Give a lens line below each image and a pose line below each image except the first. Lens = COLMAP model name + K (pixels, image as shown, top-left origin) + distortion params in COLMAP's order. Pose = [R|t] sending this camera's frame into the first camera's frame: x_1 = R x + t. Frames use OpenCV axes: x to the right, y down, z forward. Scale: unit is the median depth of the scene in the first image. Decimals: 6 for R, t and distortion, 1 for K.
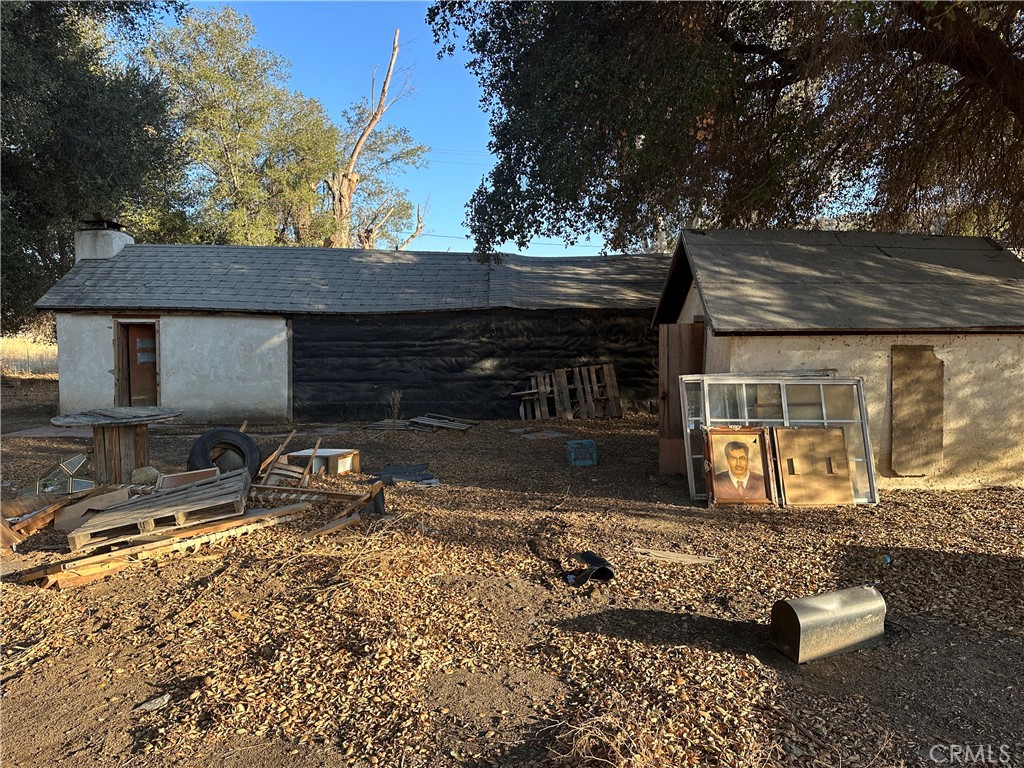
lens RADIAL K [[706.8, 0, 509.5], [0, 706.8, 379.9], [0, 0, 1]] dist [-0.000807, -0.002760]
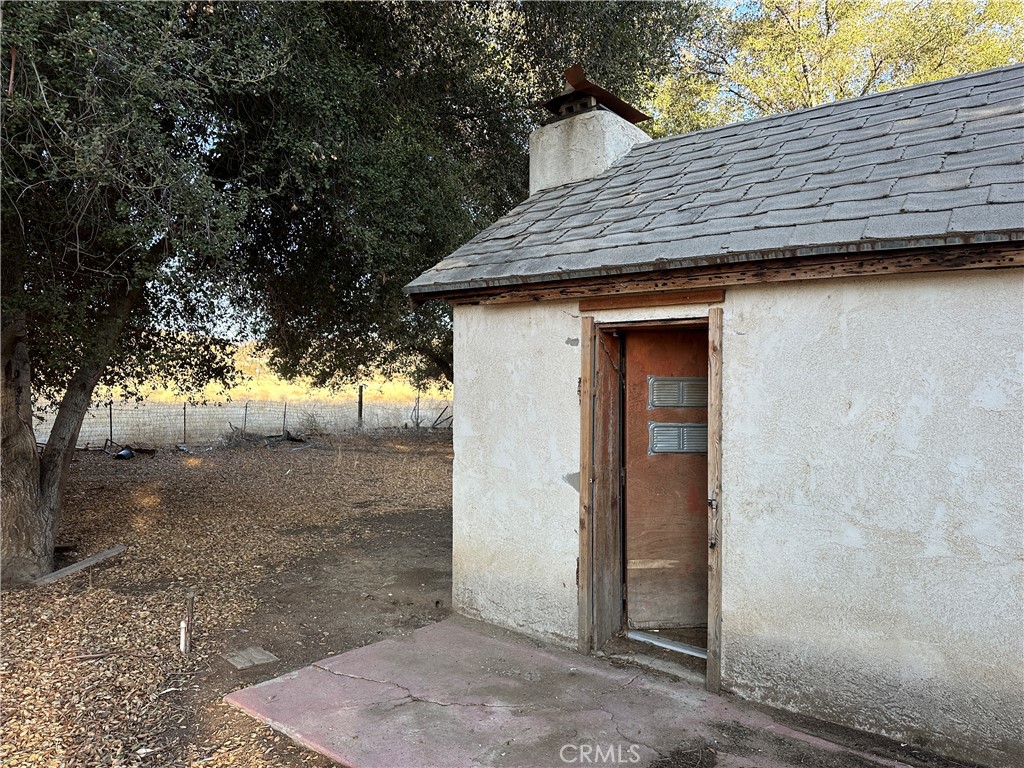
lens RADIAL K [[706.8, 0, 510.8], [0, 706.8, 381.3], [0, 0, 1]] dist [-0.000807, -0.002760]
pose [[0.764996, 0.001923, -0.644032, -0.380754], [-0.040341, 0.998175, -0.044937, -0.040499], [0.642771, 0.060358, 0.763677, 0.737466]]
